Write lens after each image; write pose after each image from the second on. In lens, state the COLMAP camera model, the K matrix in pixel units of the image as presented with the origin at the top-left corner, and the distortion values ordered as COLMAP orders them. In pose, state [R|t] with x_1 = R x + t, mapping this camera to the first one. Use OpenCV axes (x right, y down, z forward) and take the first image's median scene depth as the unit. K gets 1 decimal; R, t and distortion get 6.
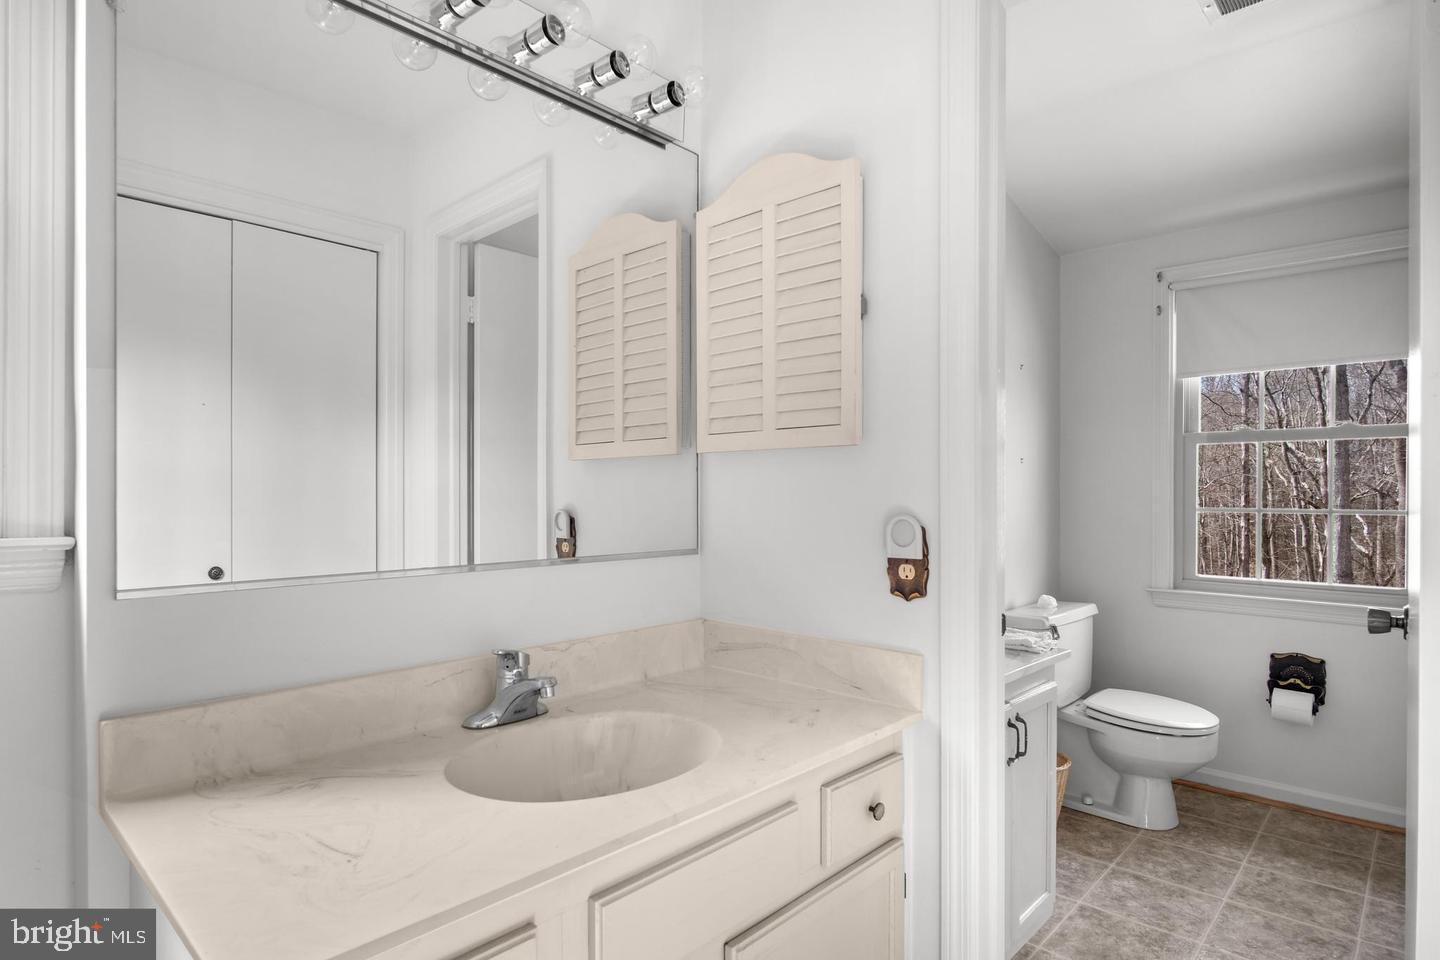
lens RADIAL K [[781.4, 0, 722.8], [0, 781.4, 476.4], [0, 0, 1]] dist [0.004467, -0.000729]
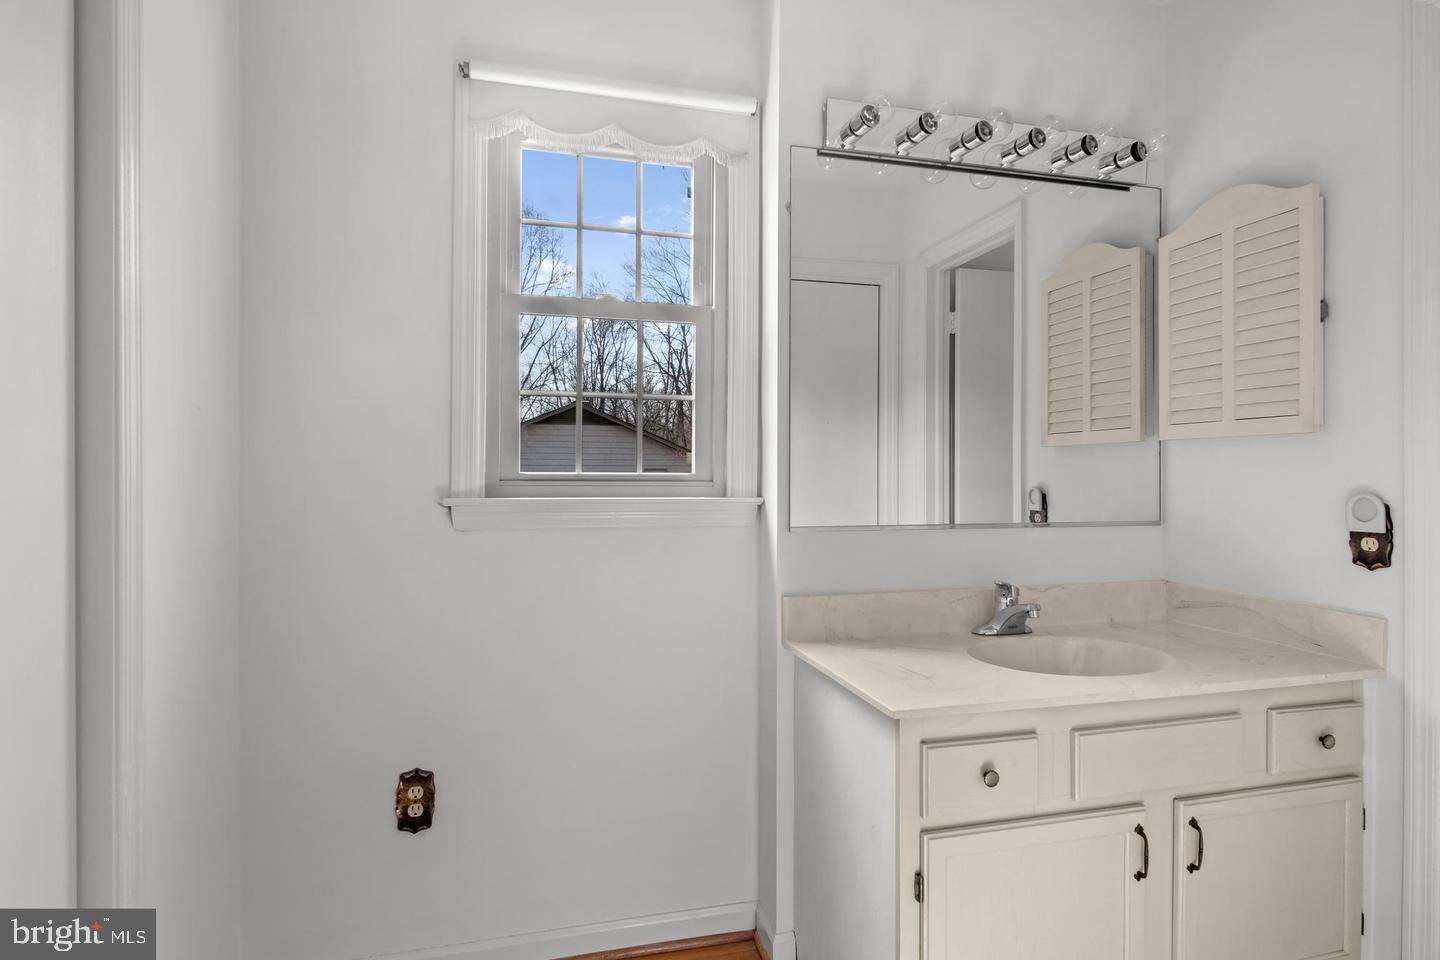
lens RADIAL K [[781.4, 0, 722.8], [0, 781.4, 476.4], [0, 0, 1]] dist [0.004467, -0.000729]
pose [[0.847150, 0.003087, -0.531344, 0.042814], [0.010860, 0.999674, 0.023123, -0.010894], [0.531242, -0.025359, 0.846840, -0.416761]]
